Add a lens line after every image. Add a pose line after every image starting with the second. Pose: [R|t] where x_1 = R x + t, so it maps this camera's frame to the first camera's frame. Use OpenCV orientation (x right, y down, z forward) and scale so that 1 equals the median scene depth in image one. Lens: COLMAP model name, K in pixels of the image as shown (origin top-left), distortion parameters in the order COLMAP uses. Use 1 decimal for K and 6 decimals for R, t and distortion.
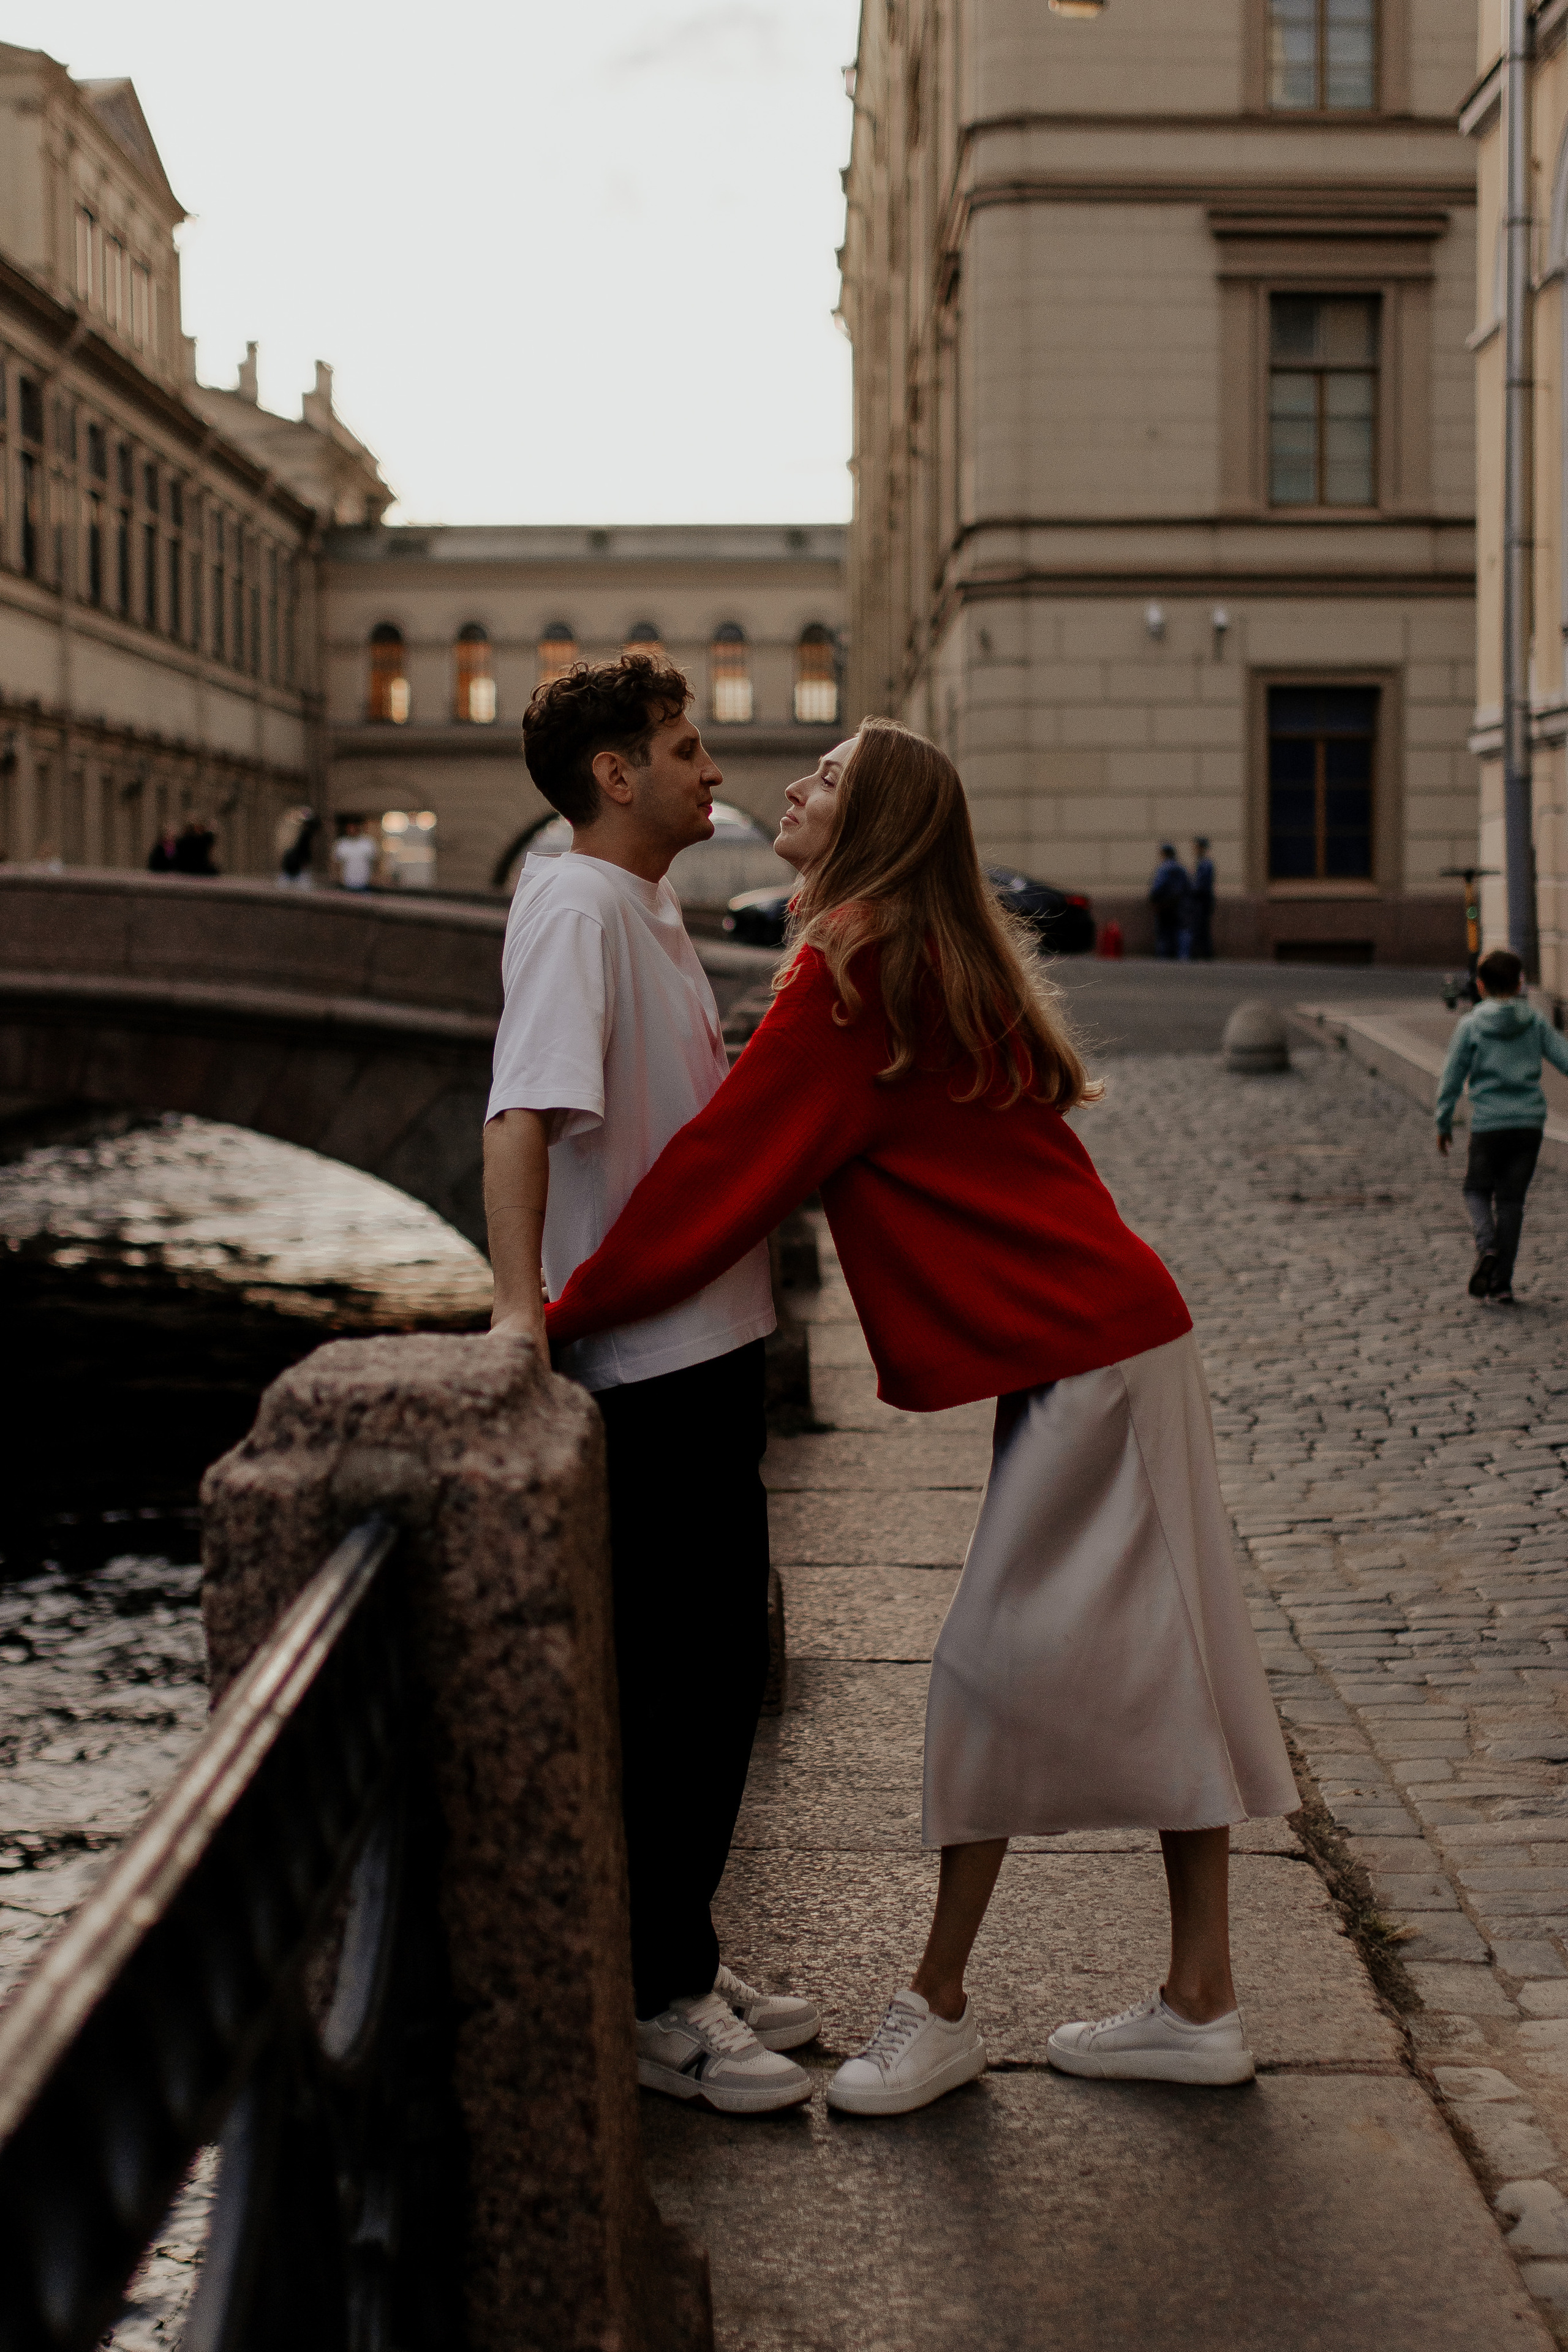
lens RADIAL K [[3621.9, 0, 784.0], [0, 3621.9, 1176.0], [0, 0, 1]] dist [0.009968, 0.121549]
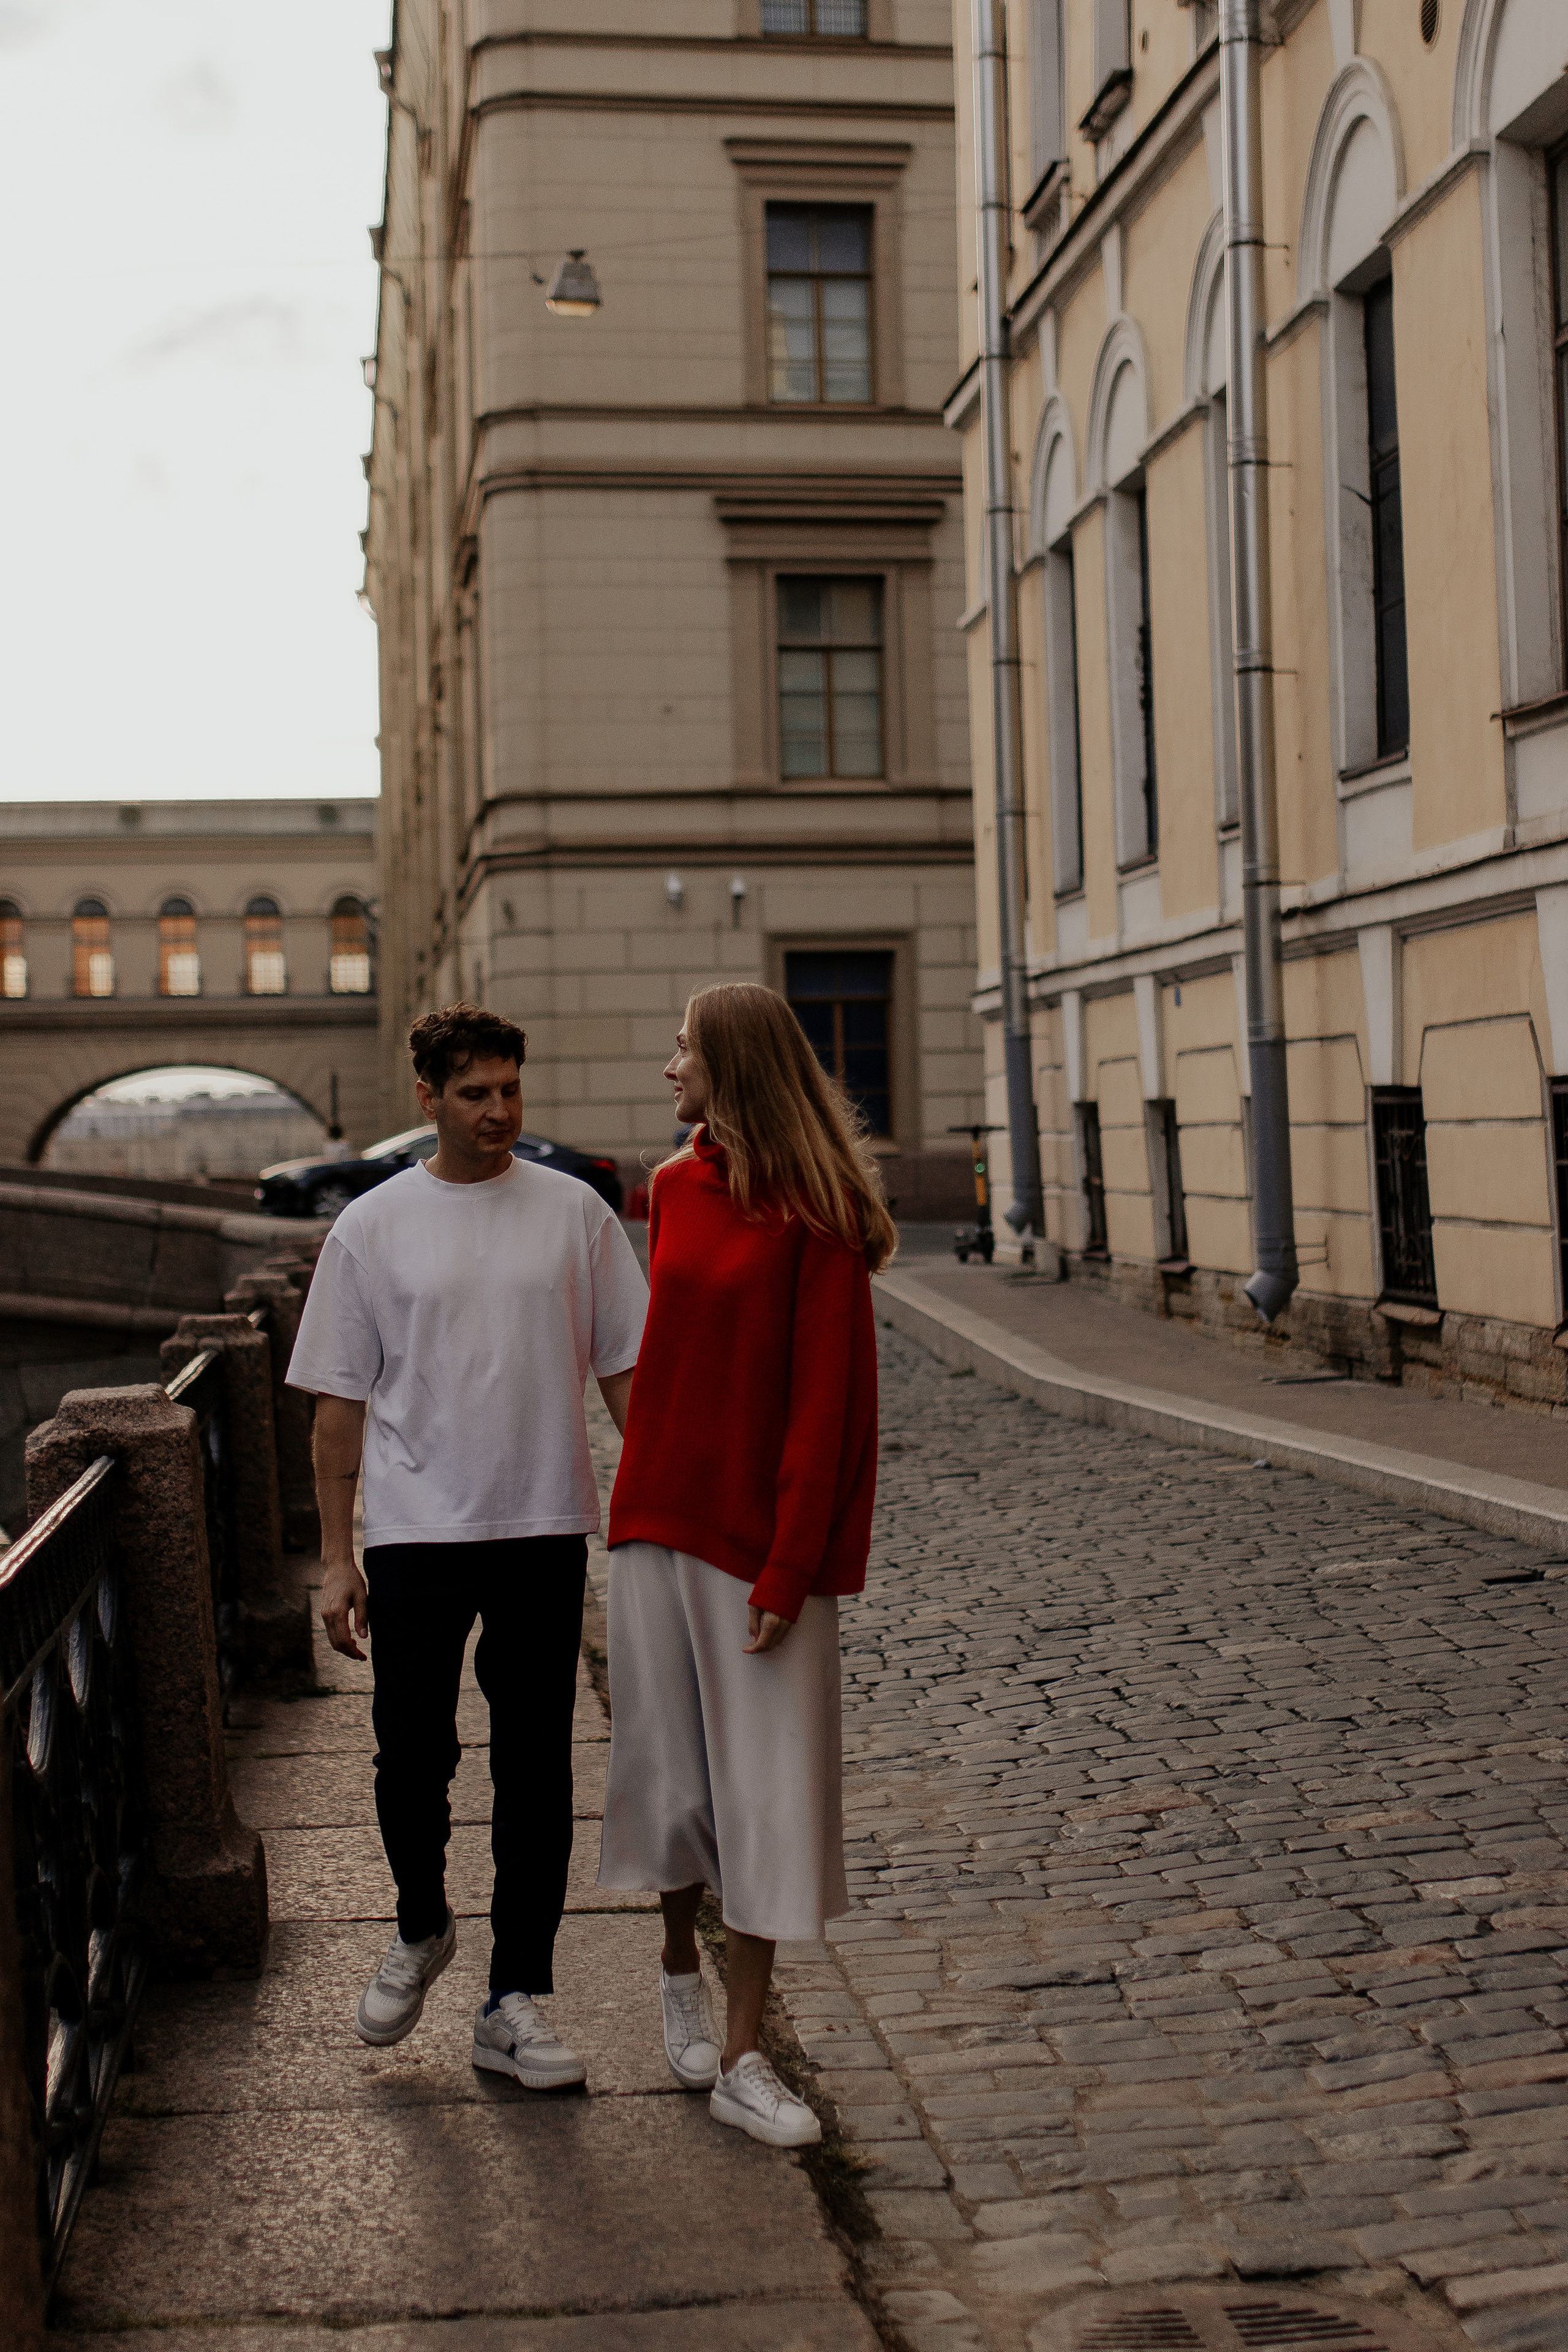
lens RADIAL K [[3621.9, 0, 784.0], [0, 3621.9, 1176.0], [0, 0, 1]] dist [0.009968, 0.121549]
pose [[0.993162, -0.020993, 0.114838, 0.013827], [0.029300, 0.997036, -0.071138, 0.001156], [-0.113004, 0.074017, 0.990834, -0.012635]]
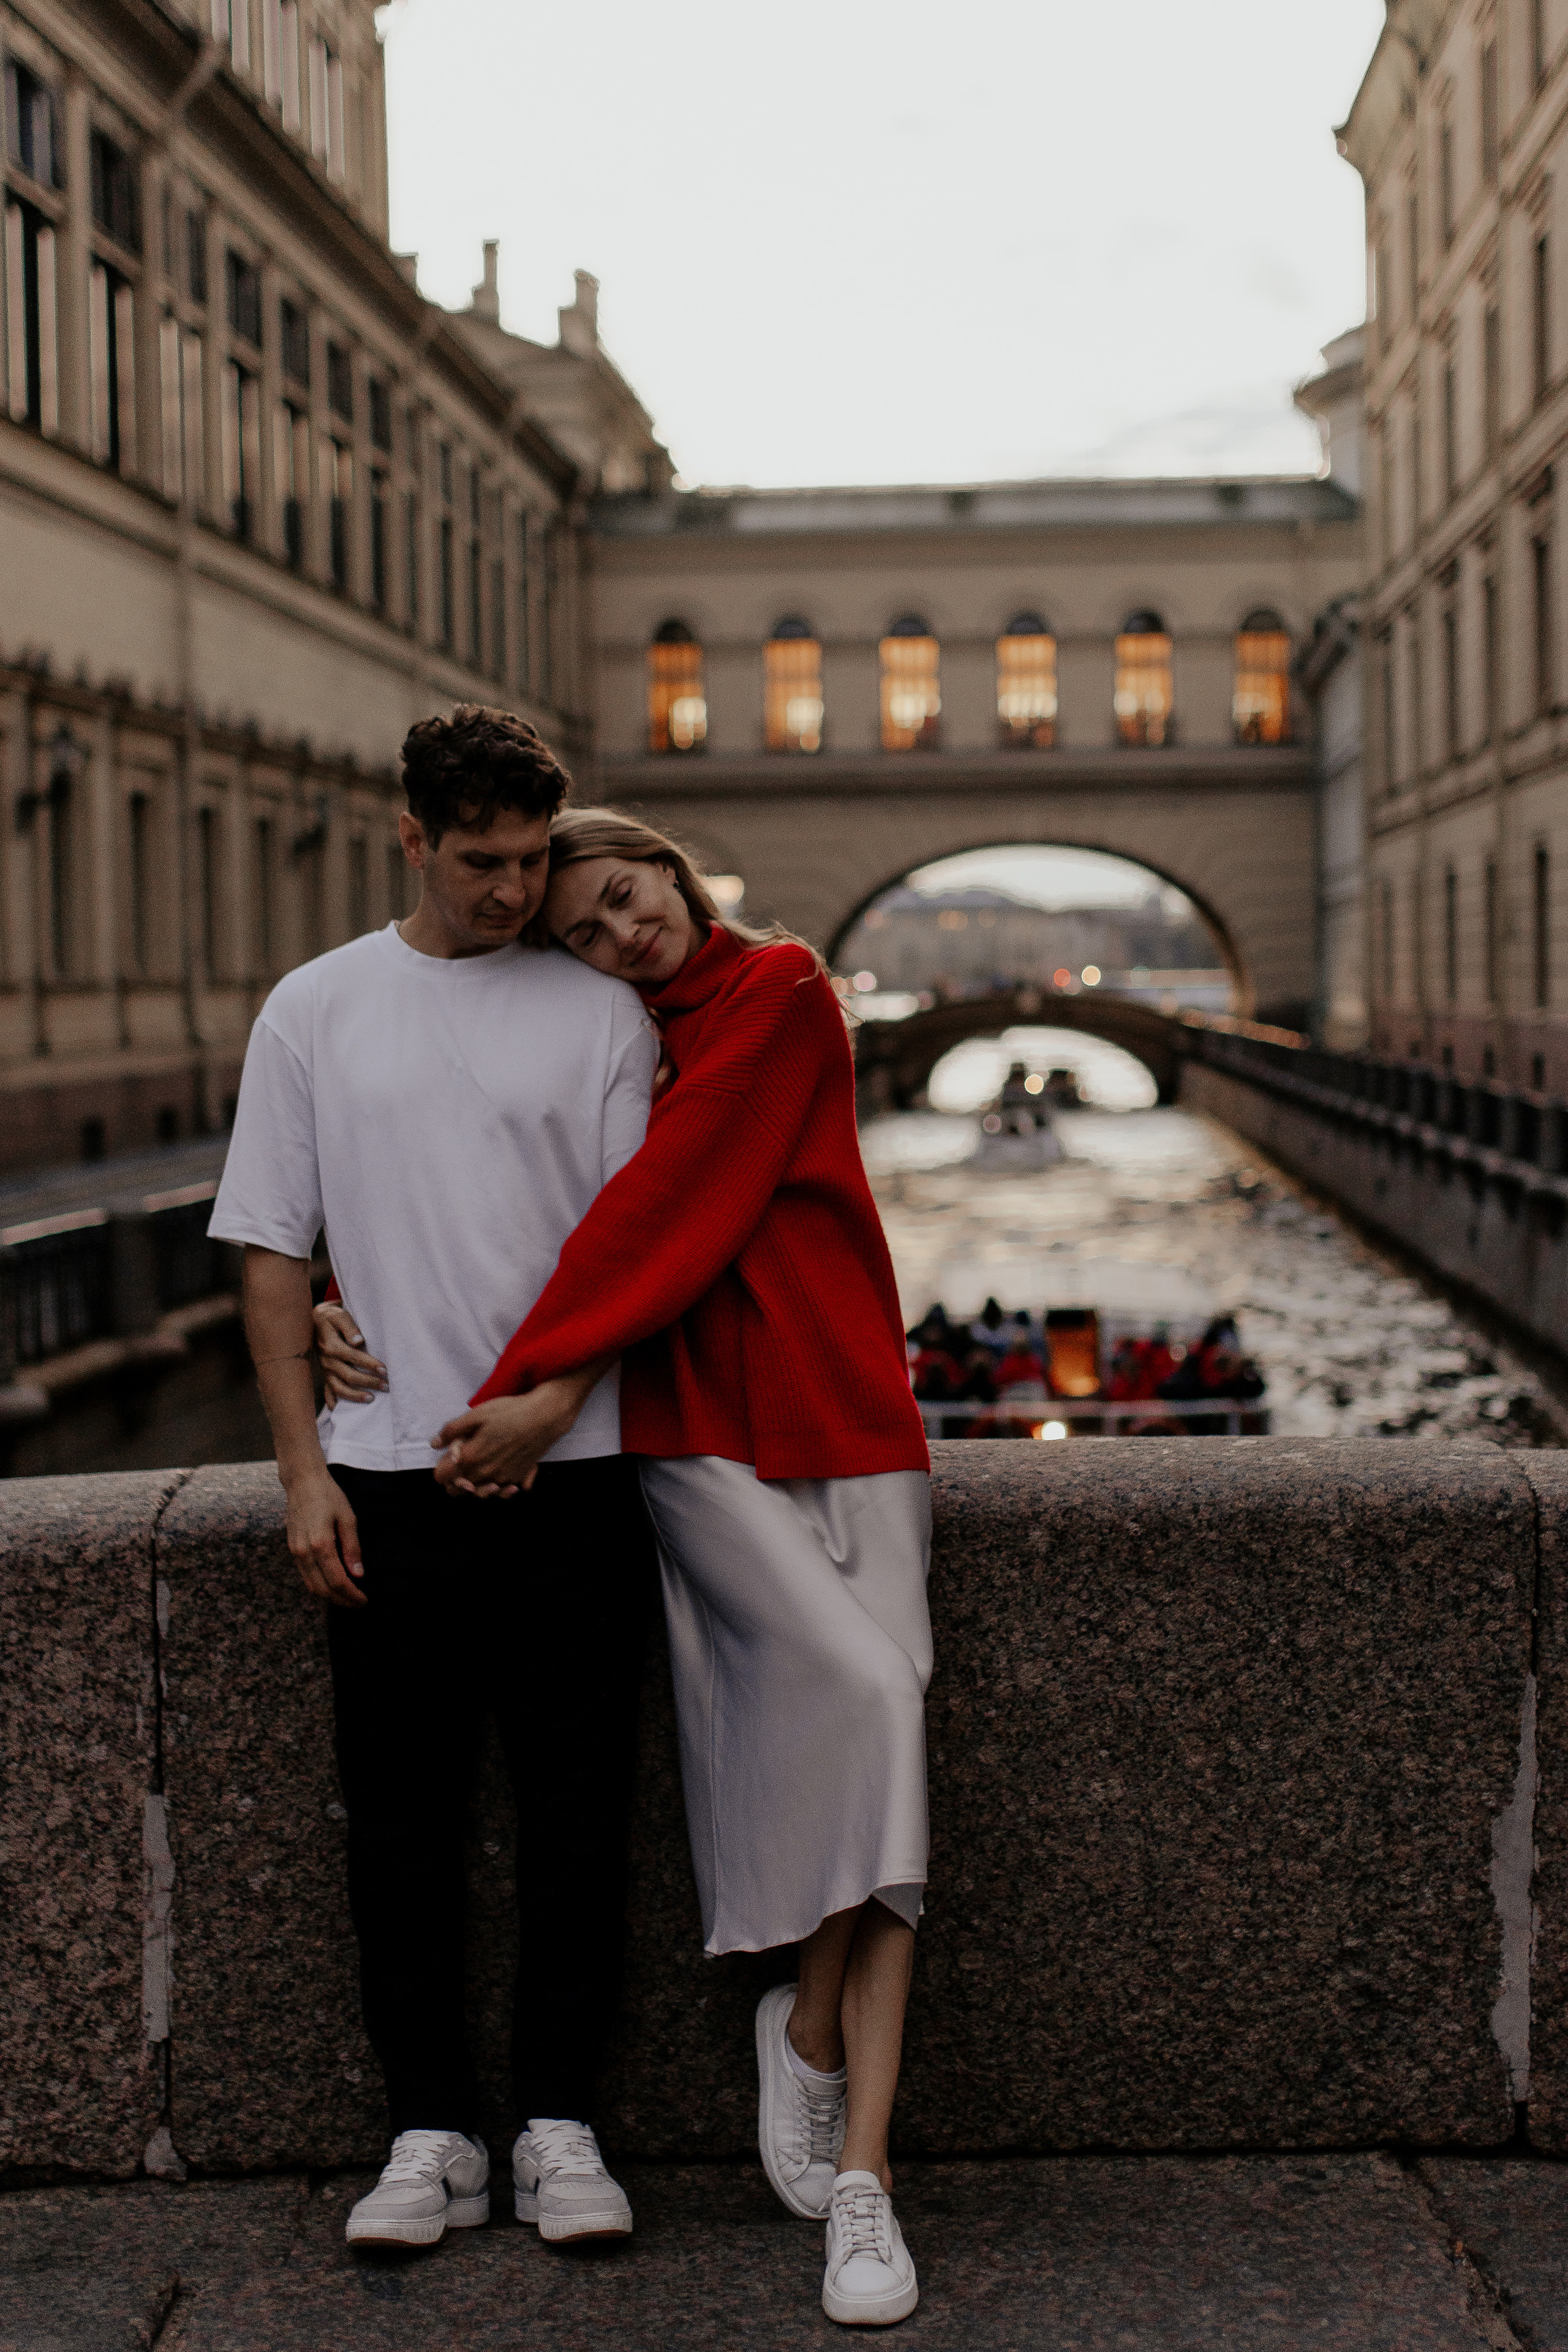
lens RADIAL K [[3621.9, 0, 784.0], [0, 3621.9, 1176.0], [0, 0, 1]] dist [0.009968, 0.121549]
pose [[0.997740, -0.010621, -0.066342, -0.046630], [0.009397, 0.999780, -0.018743, -0.029949], [0.066527, 0.018077, 0.997621, 0.315126]]
